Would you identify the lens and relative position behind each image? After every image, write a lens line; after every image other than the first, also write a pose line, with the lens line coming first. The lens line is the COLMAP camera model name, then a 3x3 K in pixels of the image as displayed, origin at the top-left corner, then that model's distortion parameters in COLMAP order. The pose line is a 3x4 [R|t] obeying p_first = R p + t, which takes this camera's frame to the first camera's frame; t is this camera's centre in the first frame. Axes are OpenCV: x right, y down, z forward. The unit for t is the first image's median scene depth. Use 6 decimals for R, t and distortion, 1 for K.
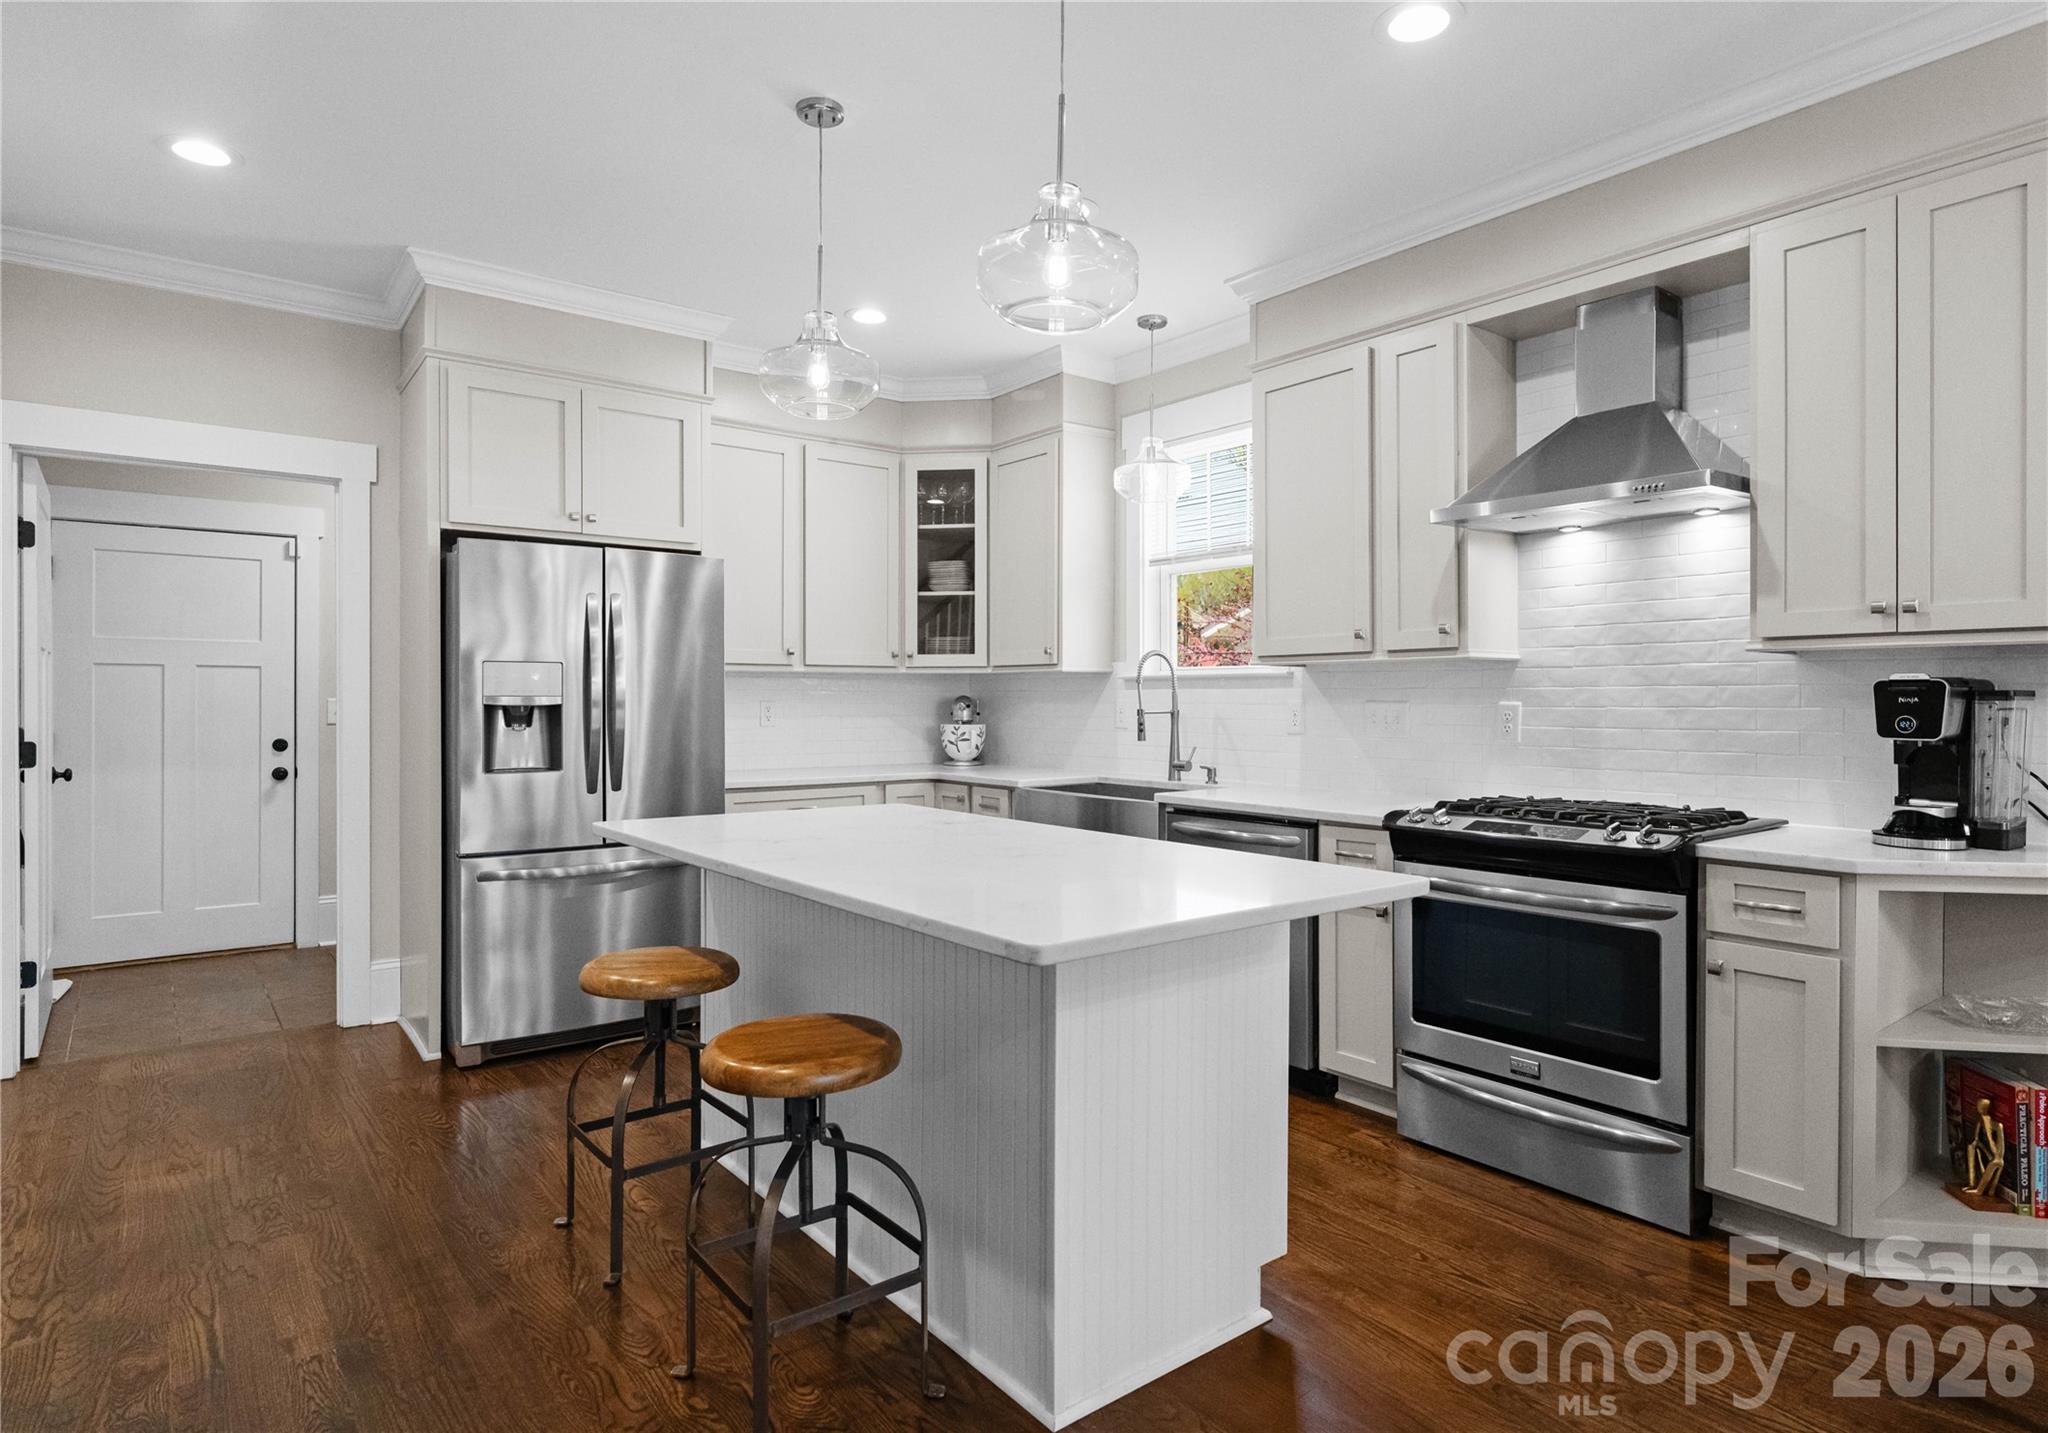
lens RADIAL K [[1118.3, 0, 1032.9], [0, 1118.3, 700.7], [0, 0, 1]] dist [0.003320, 0.000193]
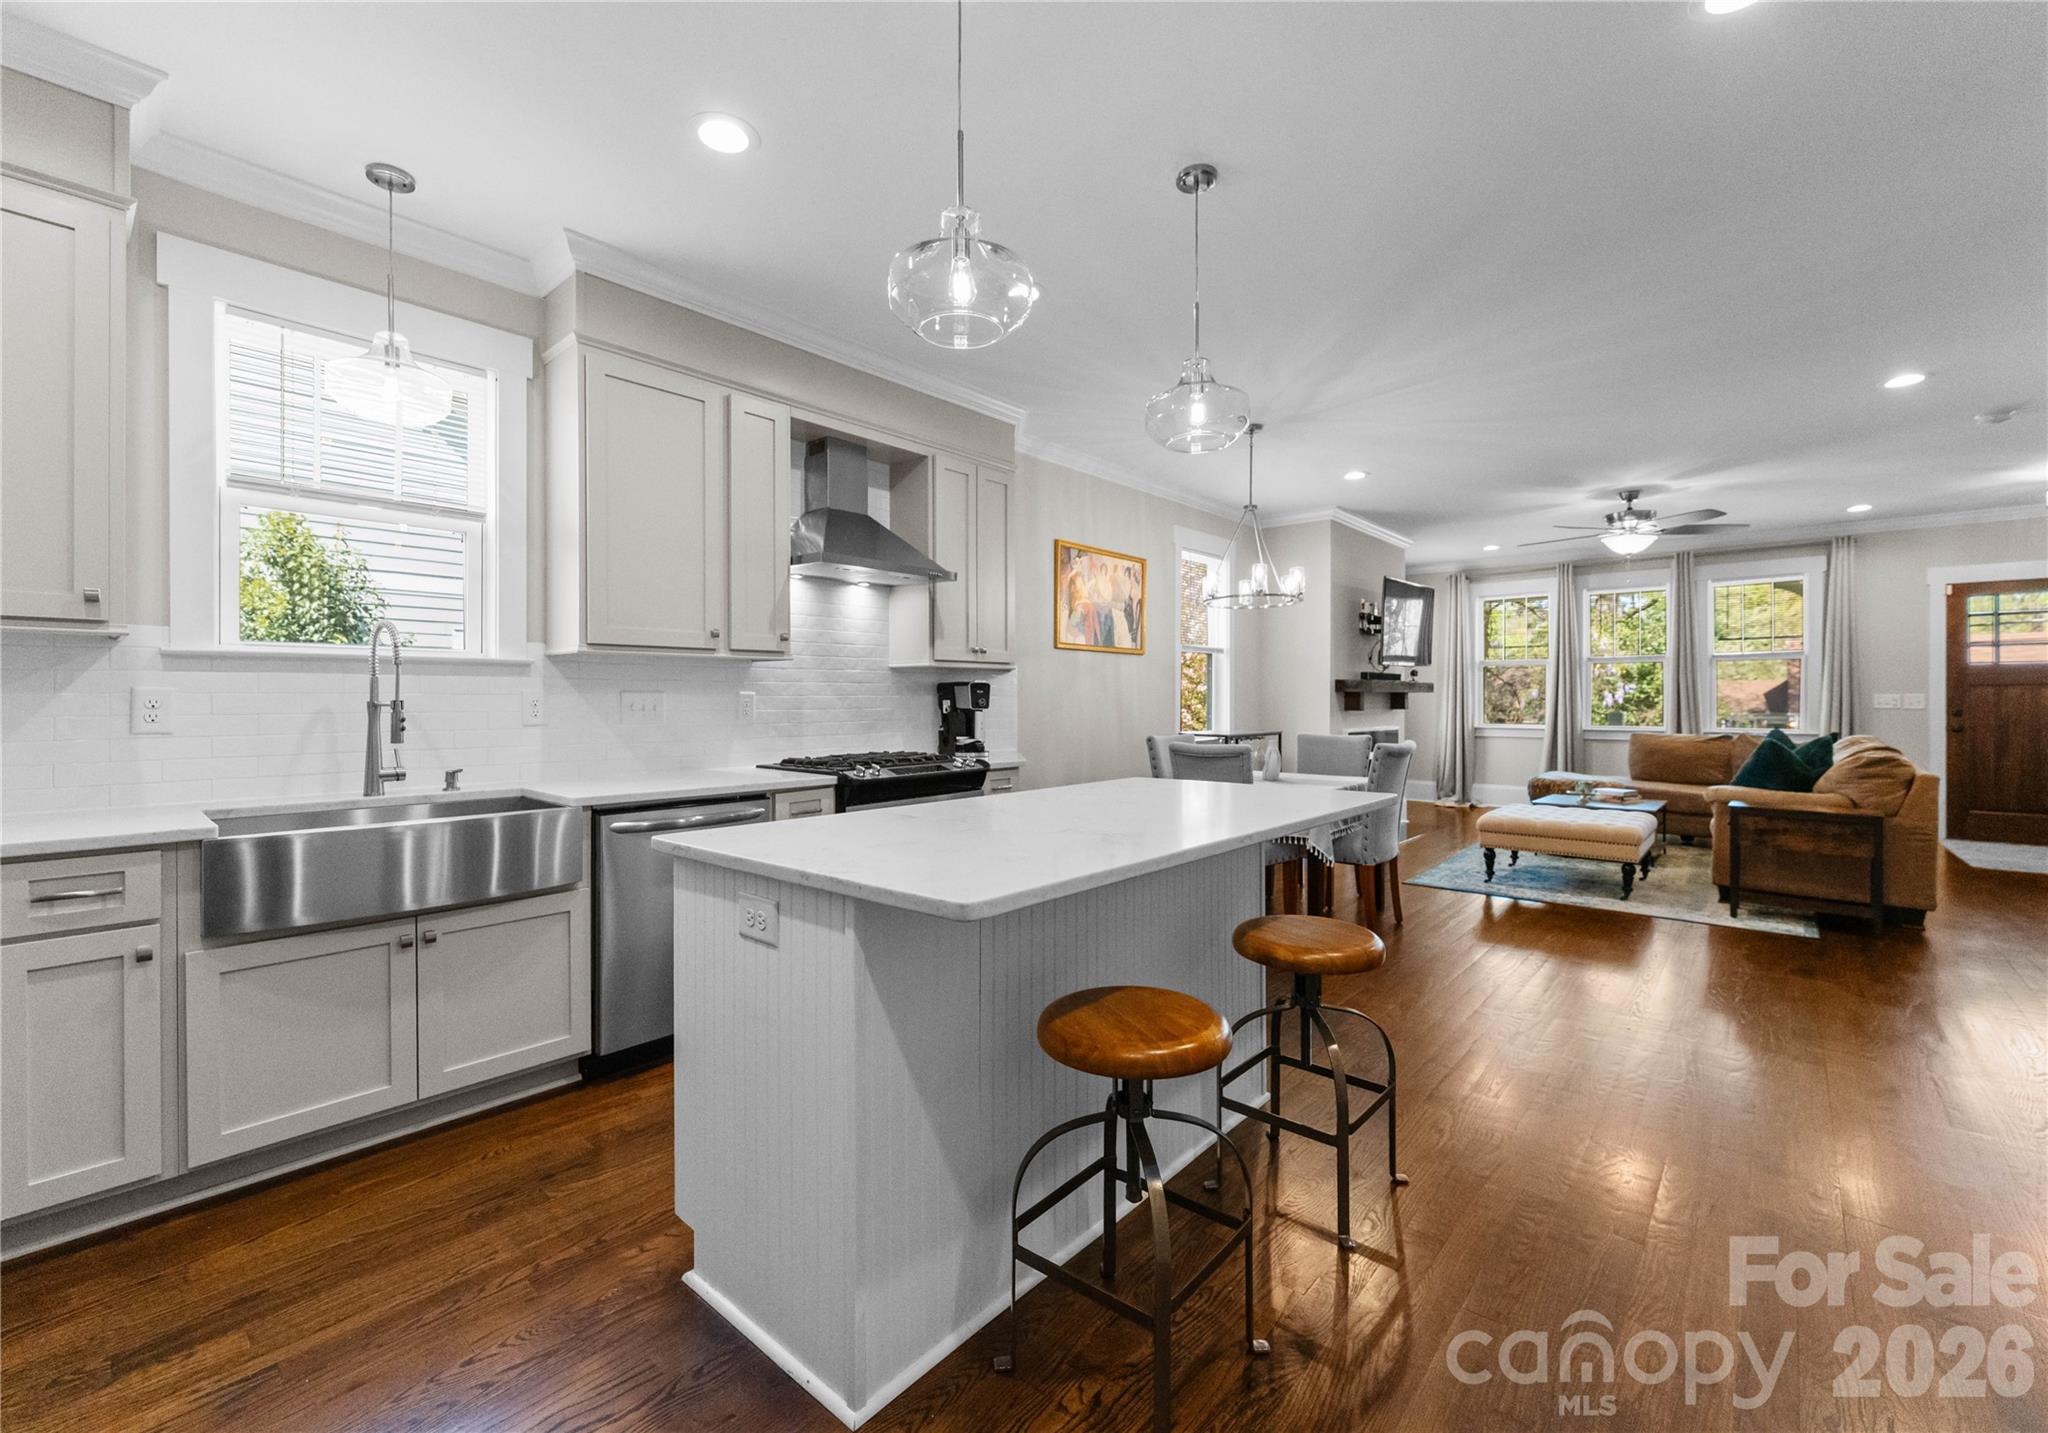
lens RADIAL K [[858.7, 0, 1022.0], [0, 858.7, 701.5], [0, 0, 1]] dist [-0.000947, 0.000011]
pose [[-0.178200, -0.003898, 0.983987, -0.552135], [0.002780, 0.999986, 0.004464, 0.007095], [-0.983990, 0.003531, -0.178186, 0.719574]]
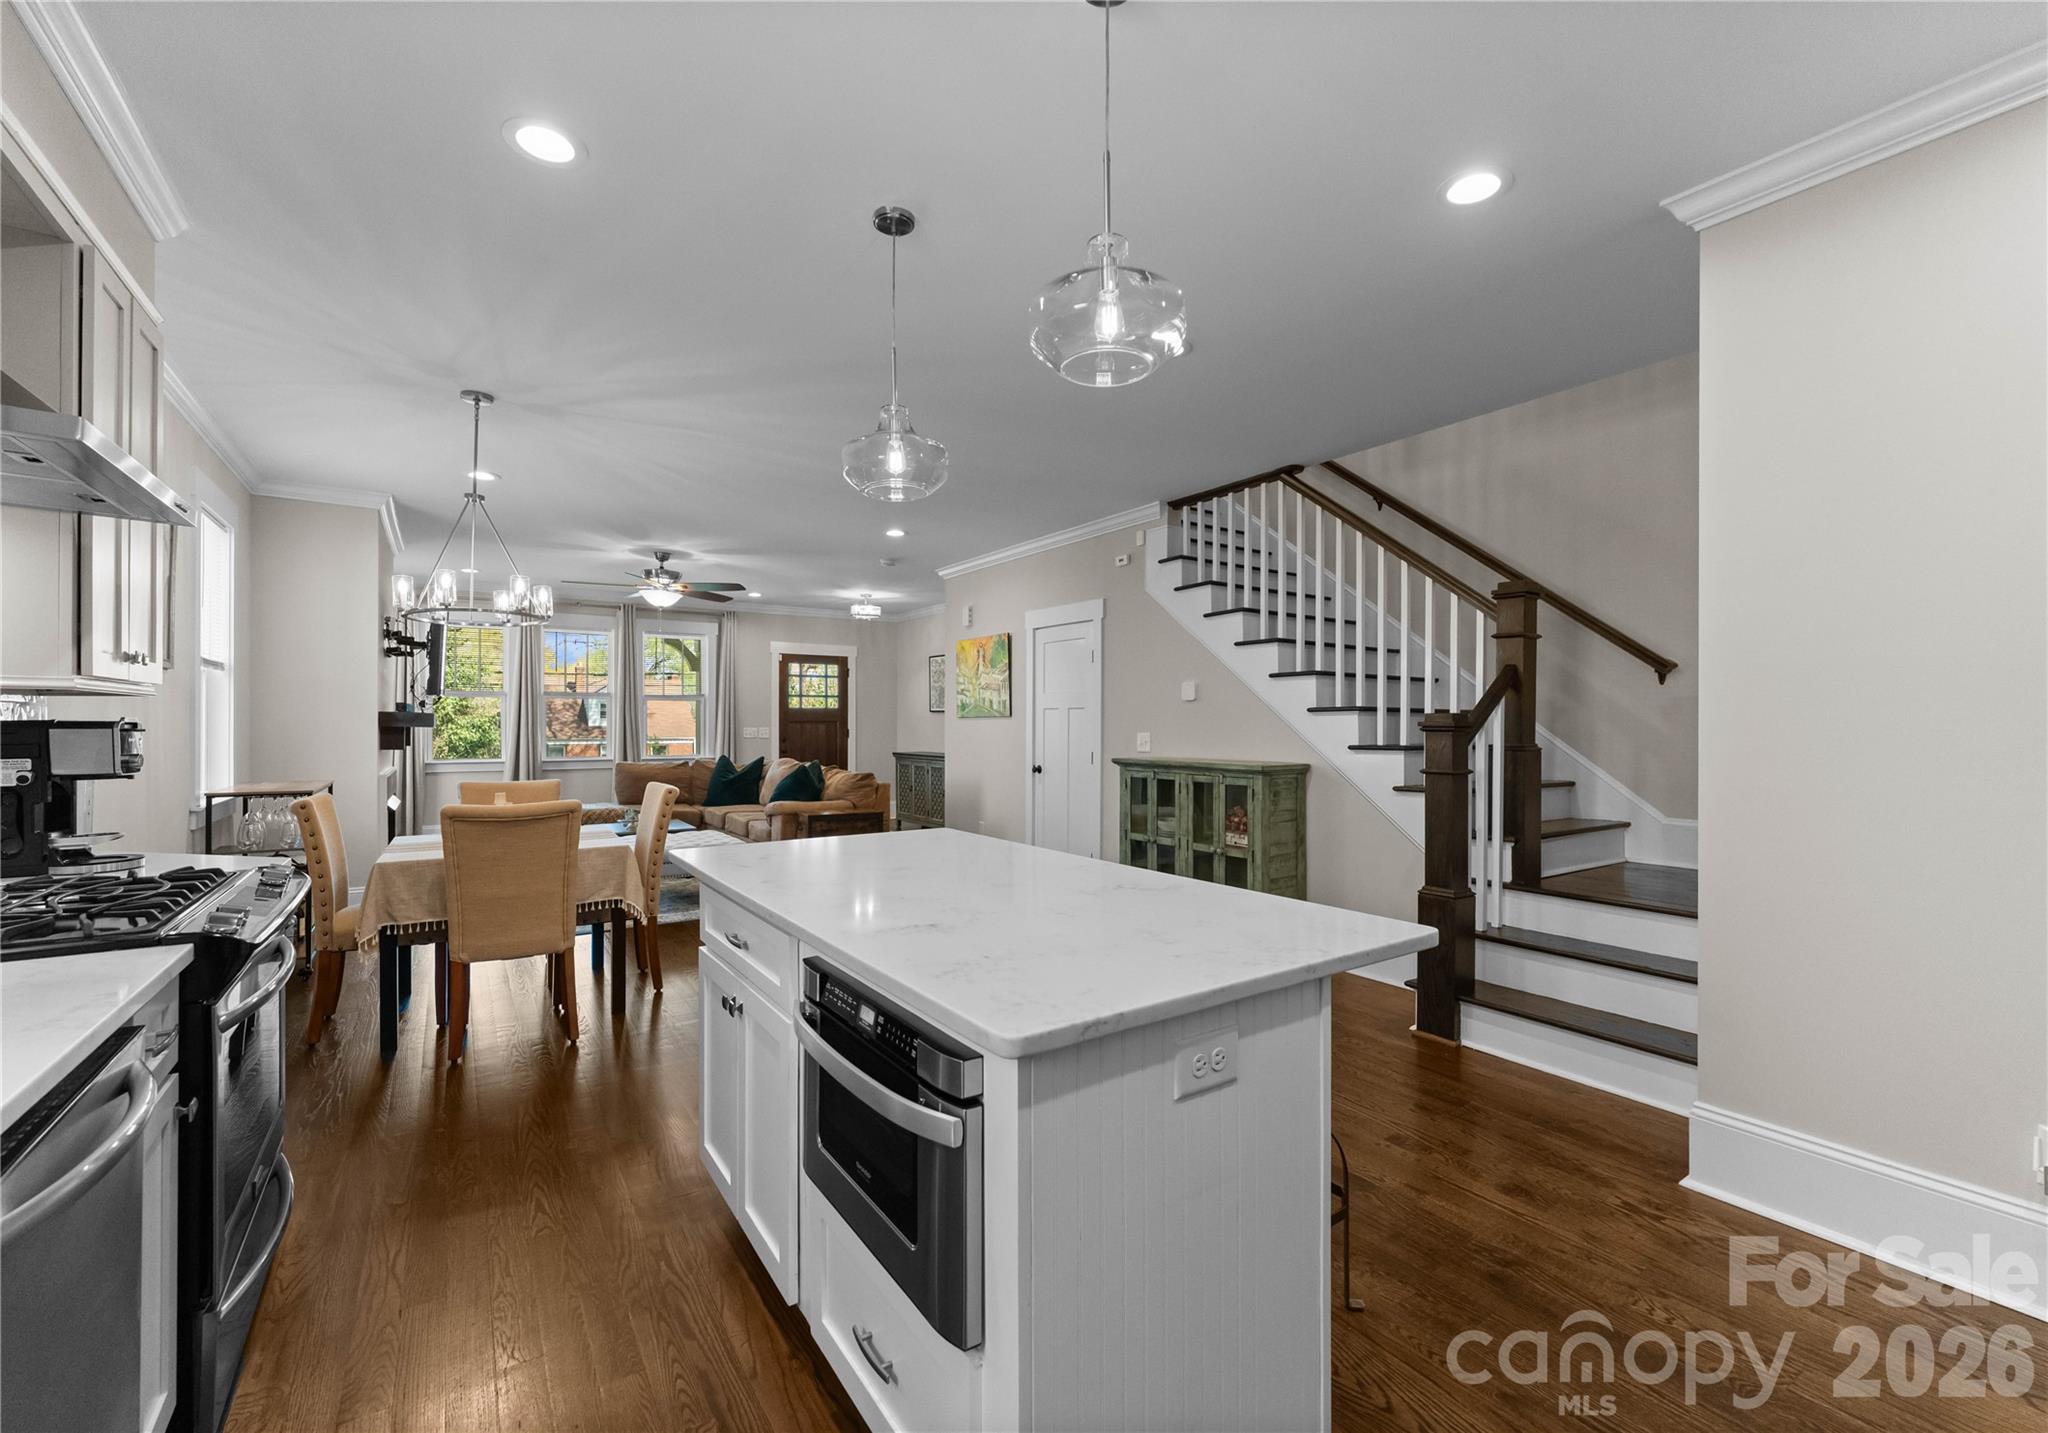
lens RADIAL K [[855.6, 0, 1027.7], [0, 855.6, 720.0], [0, 0, 1]] dist [-0.001562, -0.000478]
pose [[-0.997114, -0.003269, 0.075845, -0.123829], [-0.003545, 0.999988, -0.003494, -0.011565], [-0.075833, -0.003753, -0.997113, 1.061894]]
